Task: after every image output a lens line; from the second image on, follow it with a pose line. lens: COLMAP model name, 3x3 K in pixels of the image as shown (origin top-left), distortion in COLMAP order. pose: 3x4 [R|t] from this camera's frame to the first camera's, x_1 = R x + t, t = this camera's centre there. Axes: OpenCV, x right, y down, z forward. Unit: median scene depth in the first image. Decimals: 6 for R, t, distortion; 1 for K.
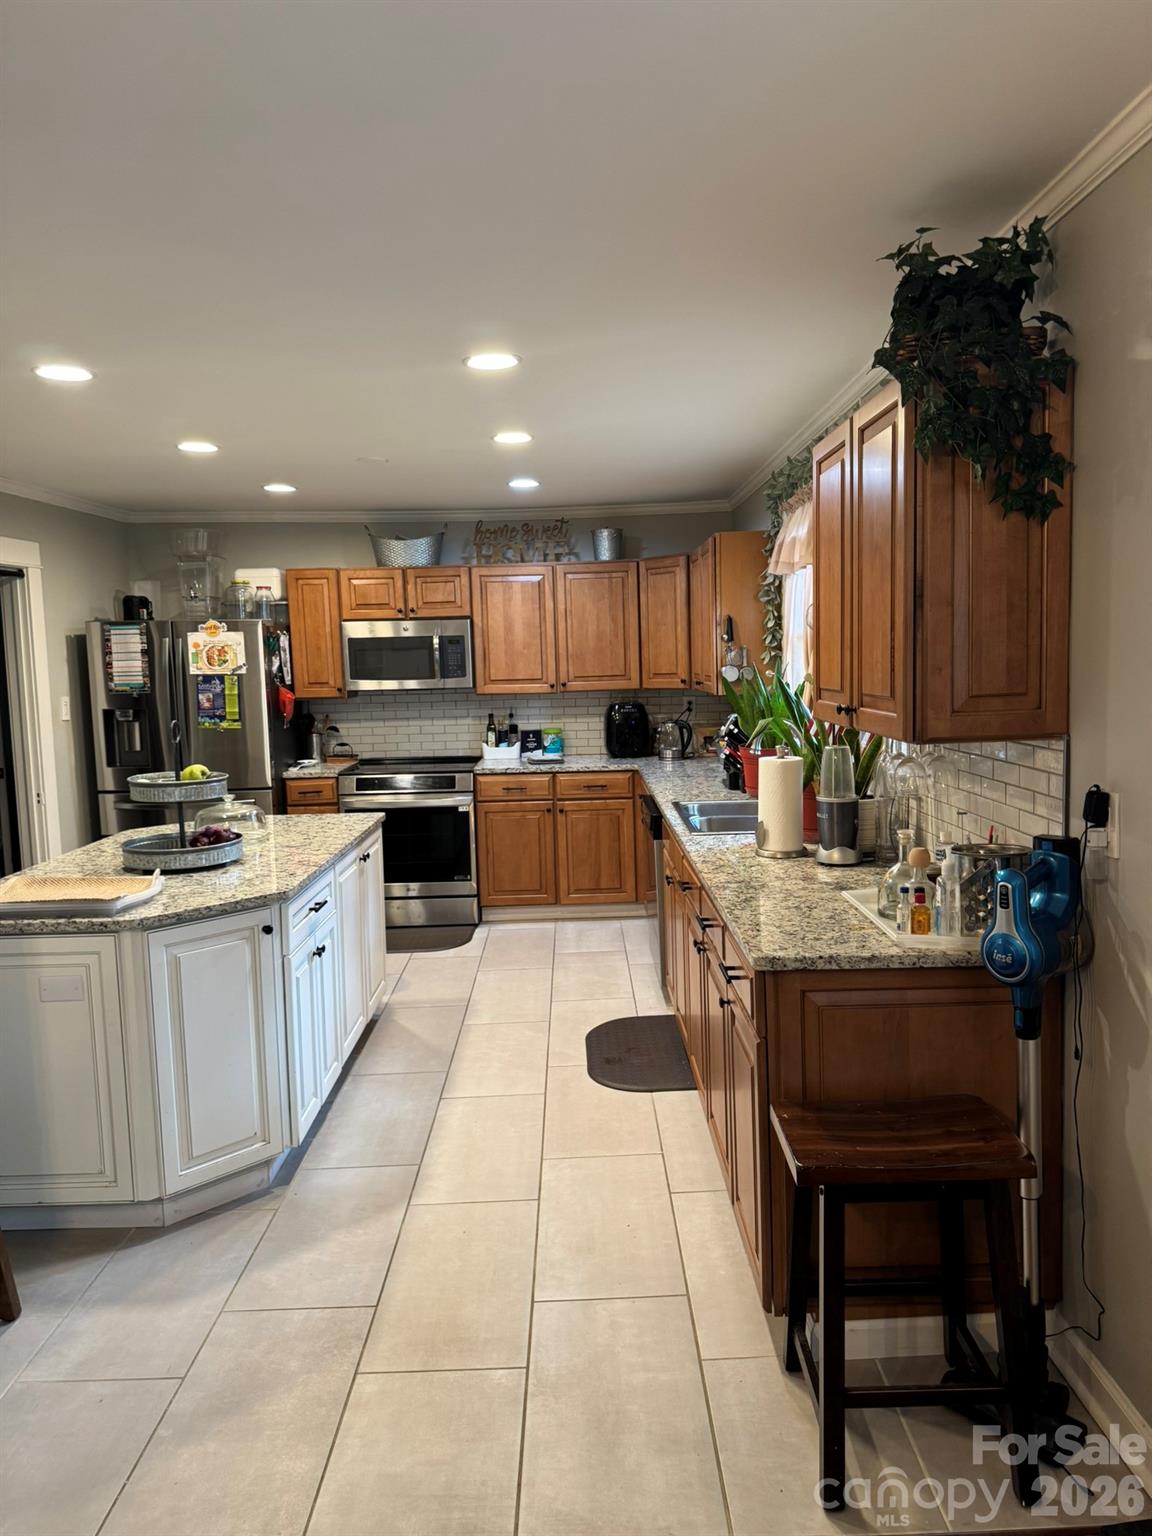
lens RADIAL K [[1083.2, 0, 563.7], [0, 1083.2, 755.3], [0, 0, 1]] dist [0.013102, -0.026359]
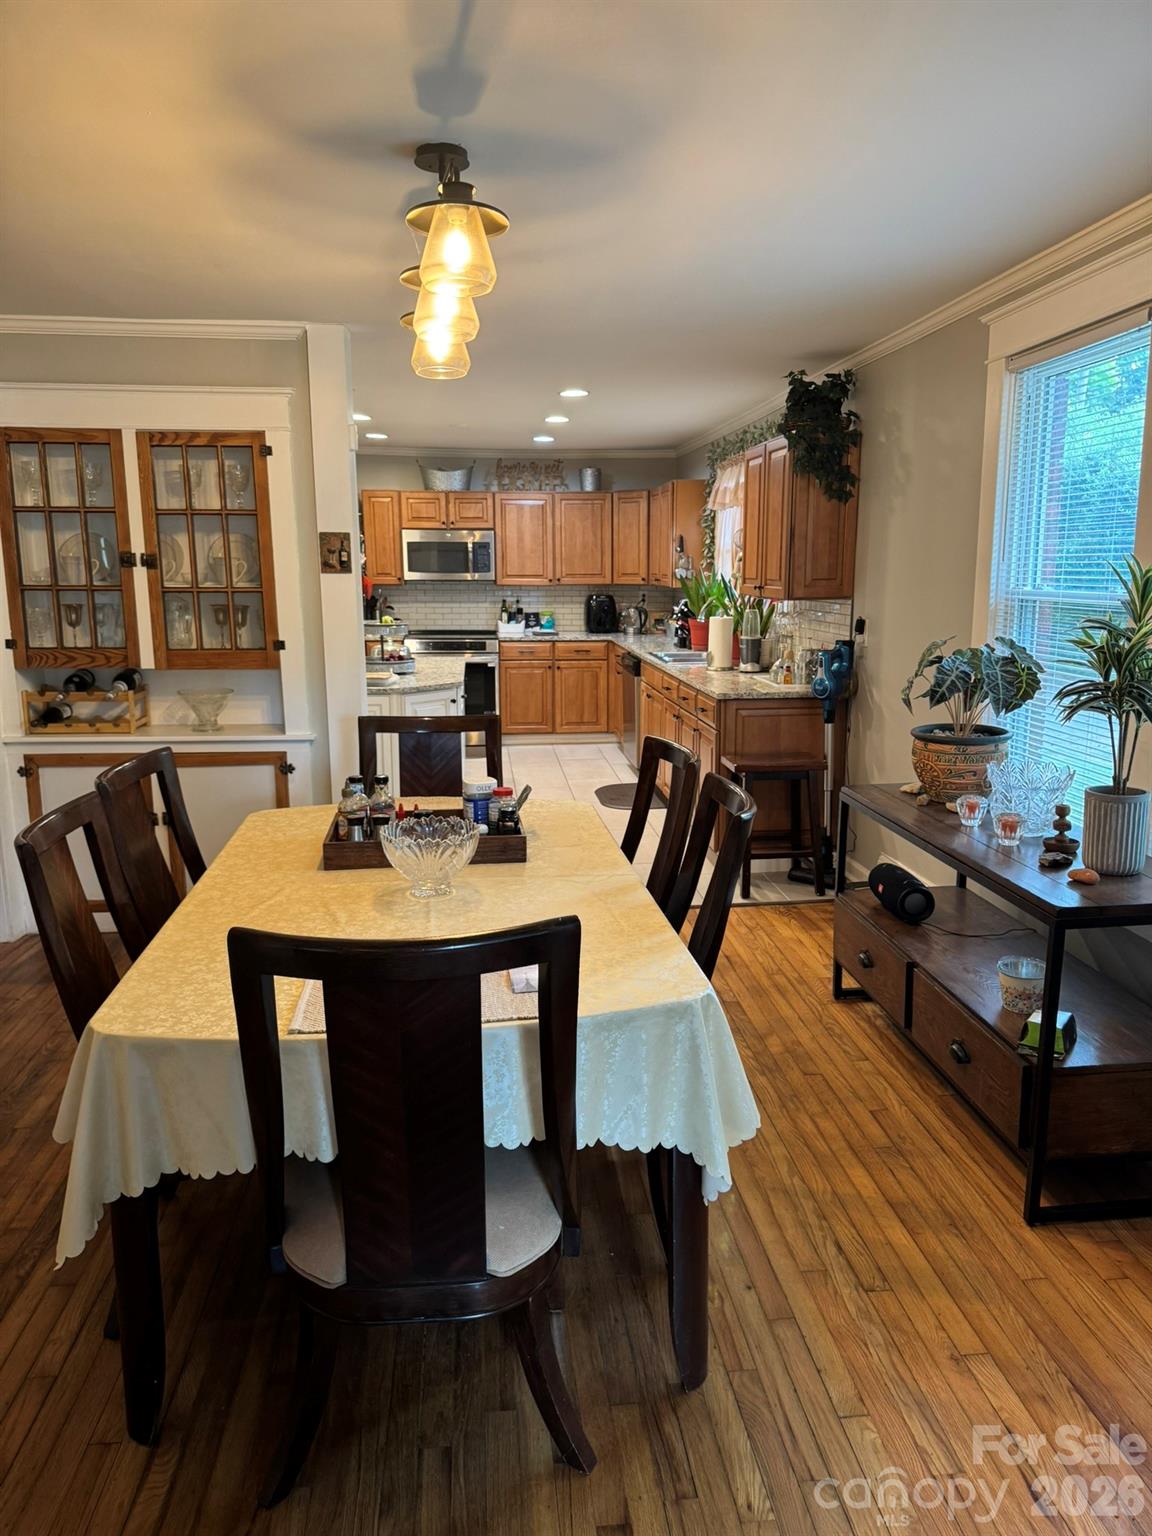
lens RADIAL K [[1083.2, 0, 584.4], [0, 1083.2, 779.1], [0, 0, 1]] dist [0.013102, -0.026359]
pose [[0.993633, 0.005828, 0.112510, -0.145024], [-0.017512, 0.994512, 0.103147, 0.055202], [-0.111292, -0.104461, 0.988282, -0.505825]]
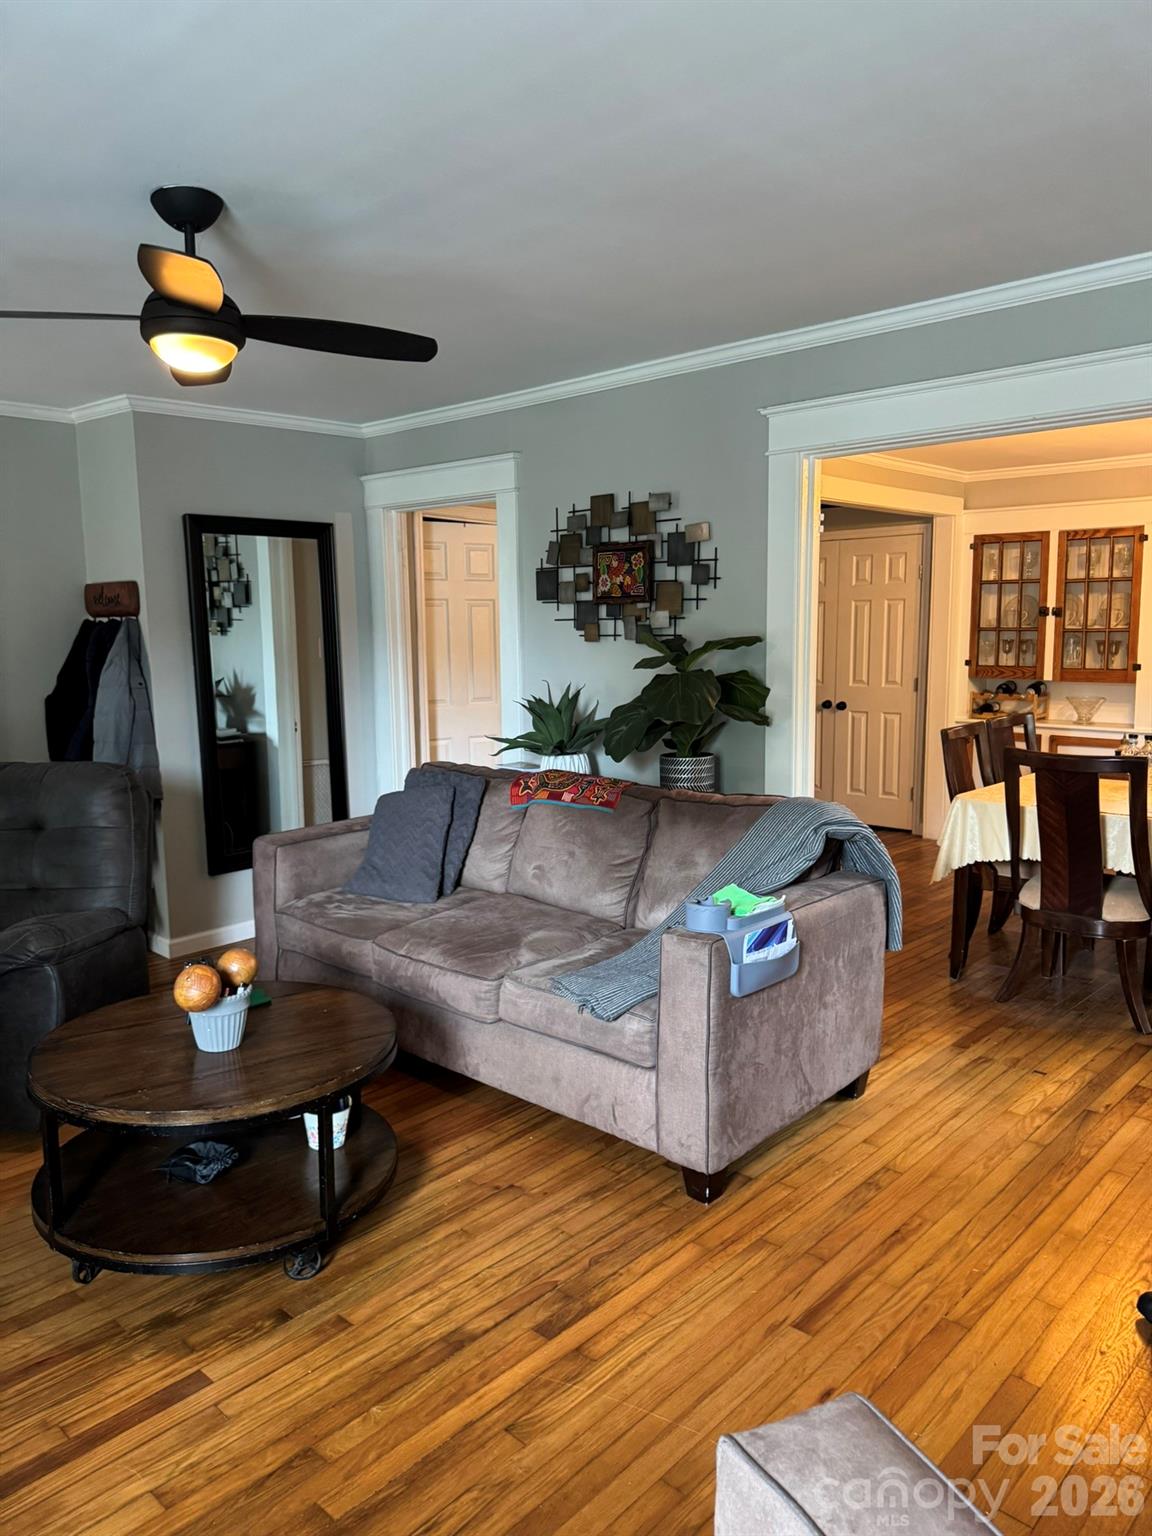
lens RADIAL K [[1083.2, 0, 575.2], [0, 1083.2, 770.8], [0, 0, 1]] dist [0.013102, -0.026359]
pose [[0.734039, 0.111837, -0.669836, 0.307285], [-0.070309, 0.993561, 0.088838, 0.133457], [0.675458, -0.018115, 0.737176, -1.446802]]
